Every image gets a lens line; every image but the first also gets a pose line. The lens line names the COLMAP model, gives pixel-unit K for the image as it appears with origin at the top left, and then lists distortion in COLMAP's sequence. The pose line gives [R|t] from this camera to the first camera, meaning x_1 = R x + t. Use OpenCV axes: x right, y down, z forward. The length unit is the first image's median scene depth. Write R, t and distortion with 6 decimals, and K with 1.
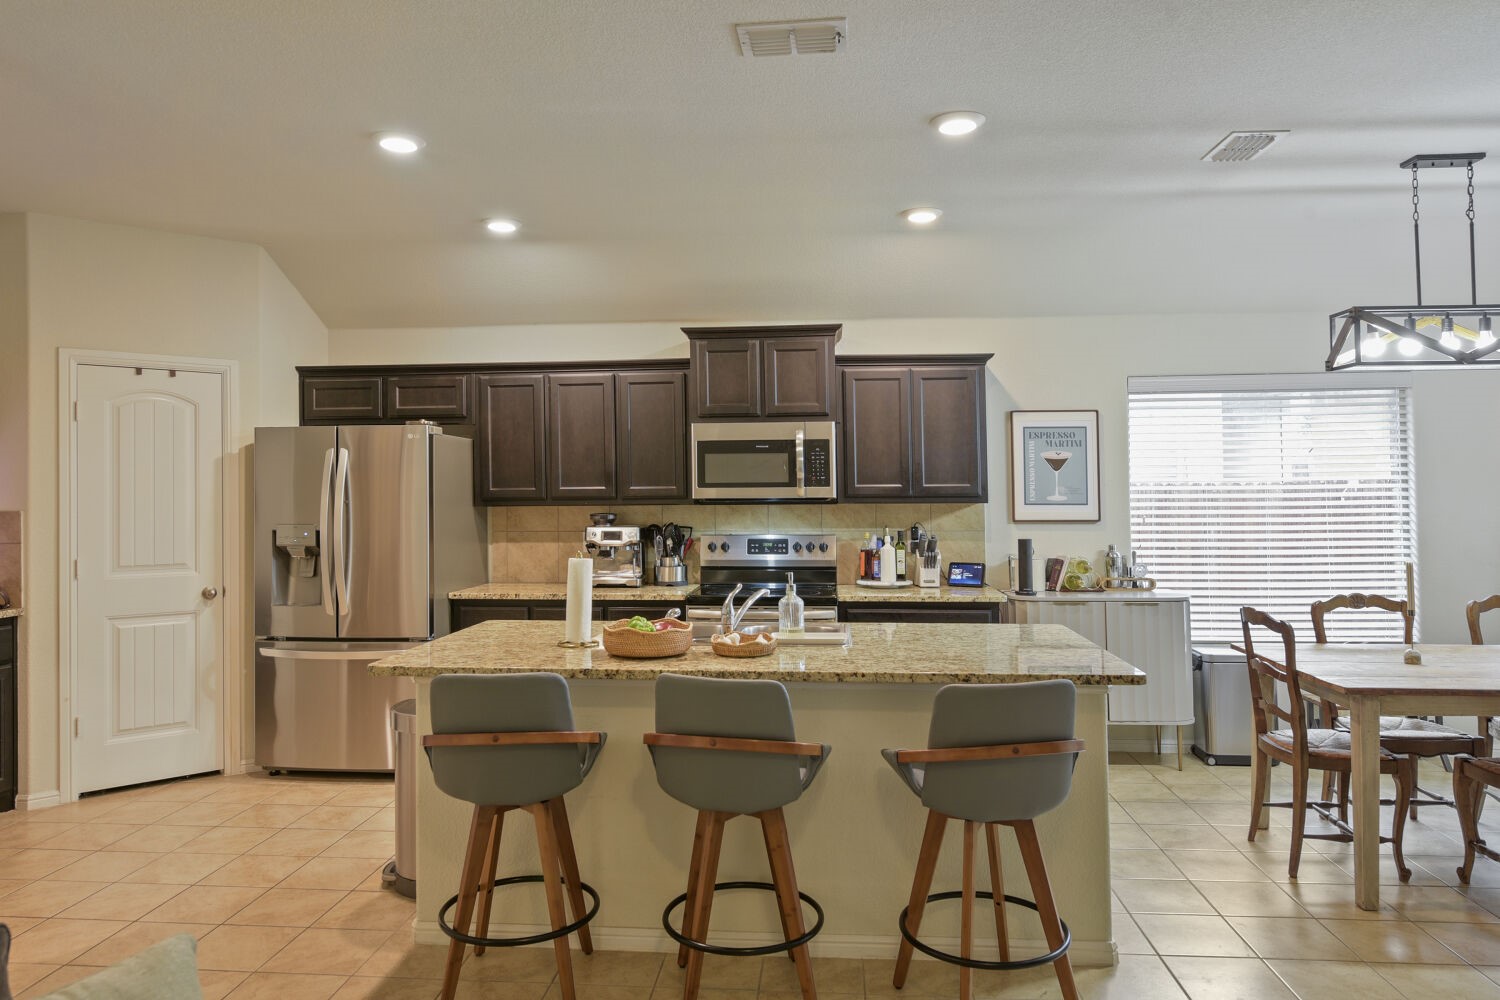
lens RADIAL K [[966.6, 0, 728.9], [0, 966.6, 459.4], [0, 0, 1]] dist [0.001284, 0.004981]
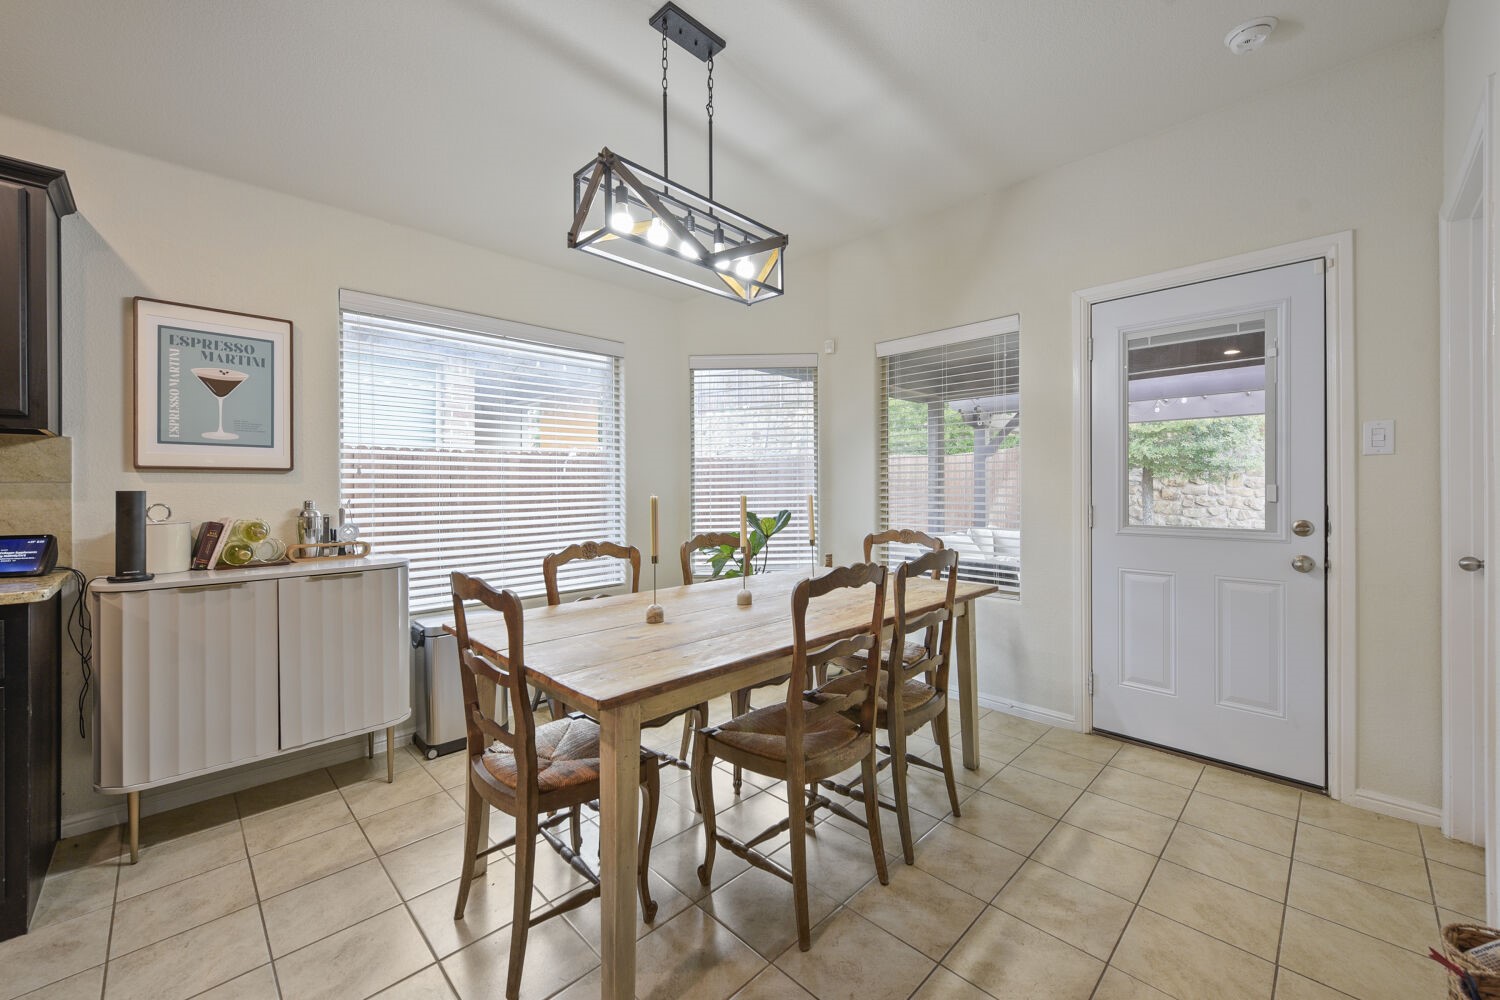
lens RADIAL K [[598.9, 0, 720.7], [0, 598.9, 488.5], [0, 0, 1]] dist [0.003146, -0.001491]
pose [[0.669777, 0.002505, 0.742558, 0.268606], [-0.023059, 0.999582, 0.017427, 0.064232], [-0.742204, -0.028795, 0.669555, 0.454855]]
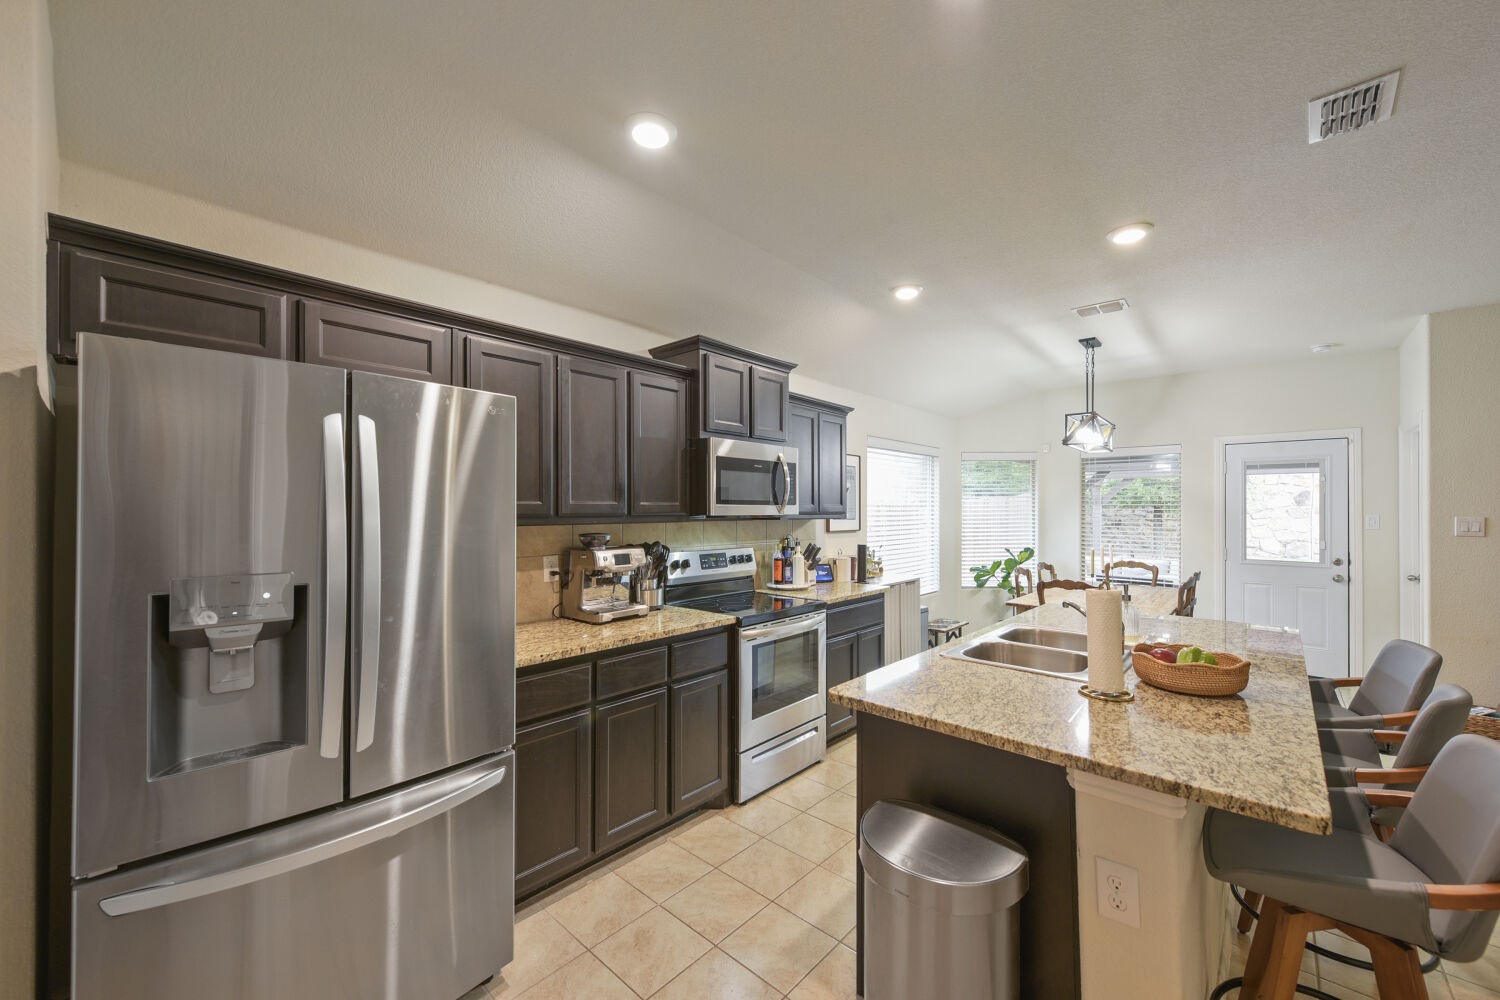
lens RADIAL K [[598.9, 0, 724.7], [0, 598.9, 504.7], [0, 0, 1]] dist [0.003146, -0.001491]
pose [[0.619167, 0.013072, 0.785150, -0.485616], [-0.033339, 0.999398, 0.009652, 0.022821], [-0.784551, -0.032152, 0.619230, 0.611514]]
